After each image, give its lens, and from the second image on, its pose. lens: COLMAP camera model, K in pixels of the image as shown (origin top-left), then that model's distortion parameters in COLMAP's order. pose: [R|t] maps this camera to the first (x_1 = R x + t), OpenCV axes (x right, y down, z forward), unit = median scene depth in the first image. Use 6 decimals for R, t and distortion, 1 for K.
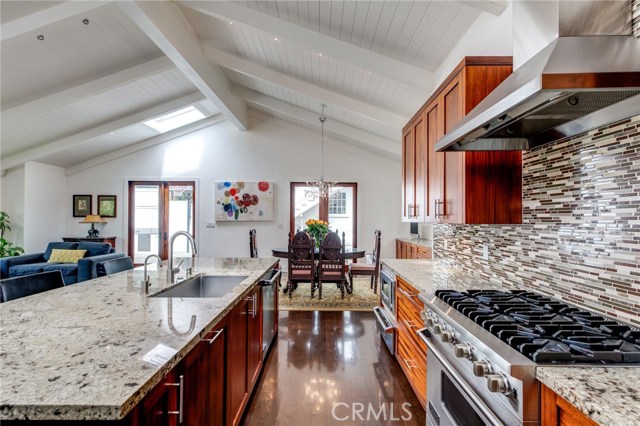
lens RADIAL K [[289.3, 0, 319.5], [0, 289.3, 215.3], [0, 0, 1]] dist [0.004568, 0.001041]
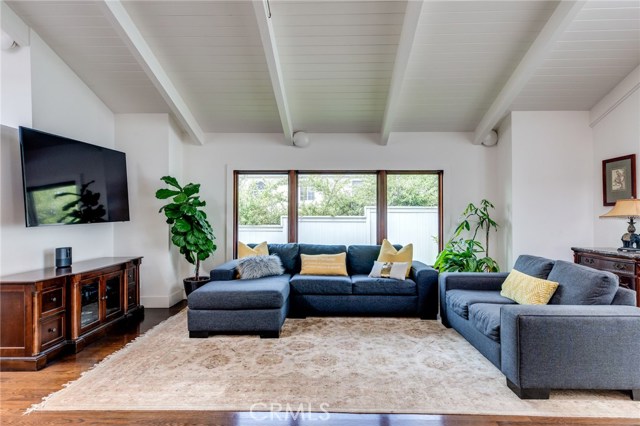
lens RADIAL K [[363.1, 0, 326.2], [0, 363.1, 211.2], [0, 0, 1]] dist [0.011726, -0.000366]
pose [[-0.024872, -0.017109, -0.999544, -0.248796], [0.012885, 0.999765, -0.017433, 0.021280], [0.999608, -0.013313, -0.024646, 0.605777]]
